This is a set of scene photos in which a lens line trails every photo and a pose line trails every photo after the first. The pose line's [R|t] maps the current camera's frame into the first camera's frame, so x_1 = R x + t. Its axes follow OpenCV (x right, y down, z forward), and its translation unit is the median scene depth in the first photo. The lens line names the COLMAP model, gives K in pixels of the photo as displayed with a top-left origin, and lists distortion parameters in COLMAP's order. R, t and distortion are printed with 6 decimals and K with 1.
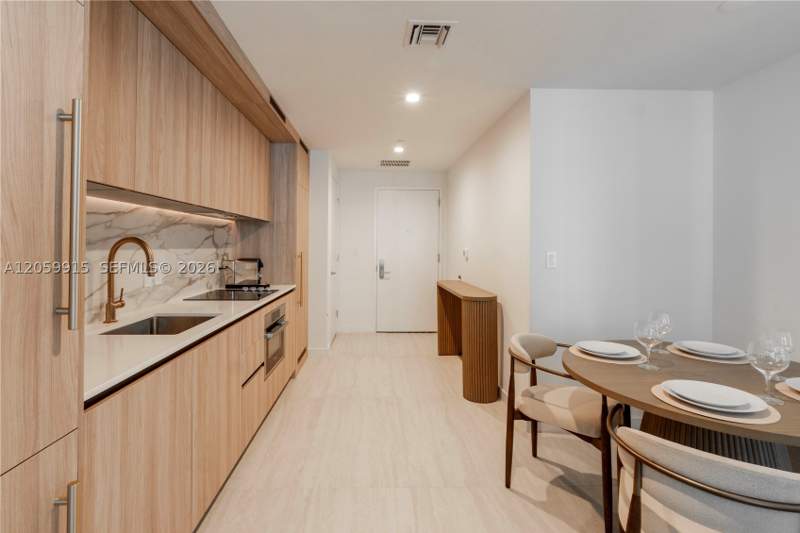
lens RADIAL K [[381.5, 0, 385.2], [0, 381.5, 243.7], [0, 0, 1]] dist [0.000016, 0.000149]
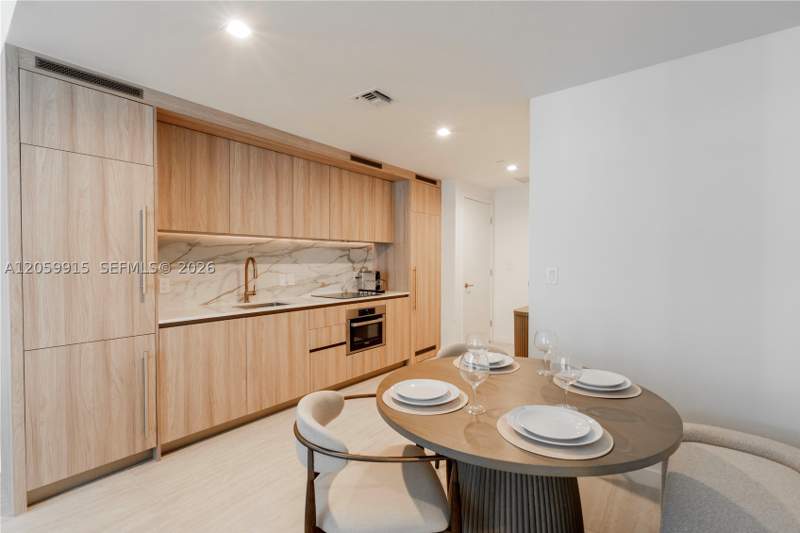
lens RADIAL K [[371.2, 0, 402.3], [0, 371.2, 266.4], [0, 0, 1]] dist [-0.001447, 0.000114]
pose [[0.773397, 0.005965, -0.633894, 0.645382], [0.006527, 0.999828, 0.017372, 0.000565], [0.633889, -0.017573, 0.773224, 0.044800]]
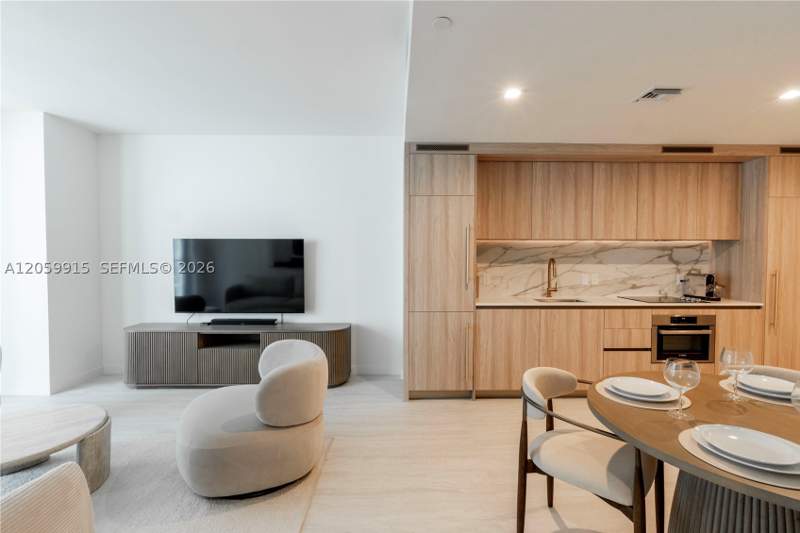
lens RADIAL K [[371.2, 0, 402.3], [0, 371.2, 266.4], [0, 0, 1]] dist [-0.001447, 0.000114]
pose [[-0.003579, 0.020429, -0.999785, 0.872495], [0.002061, 0.999789, 0.020422, -0.009393], [0.999991, -0.001988, -0.003620, 0.104652]]
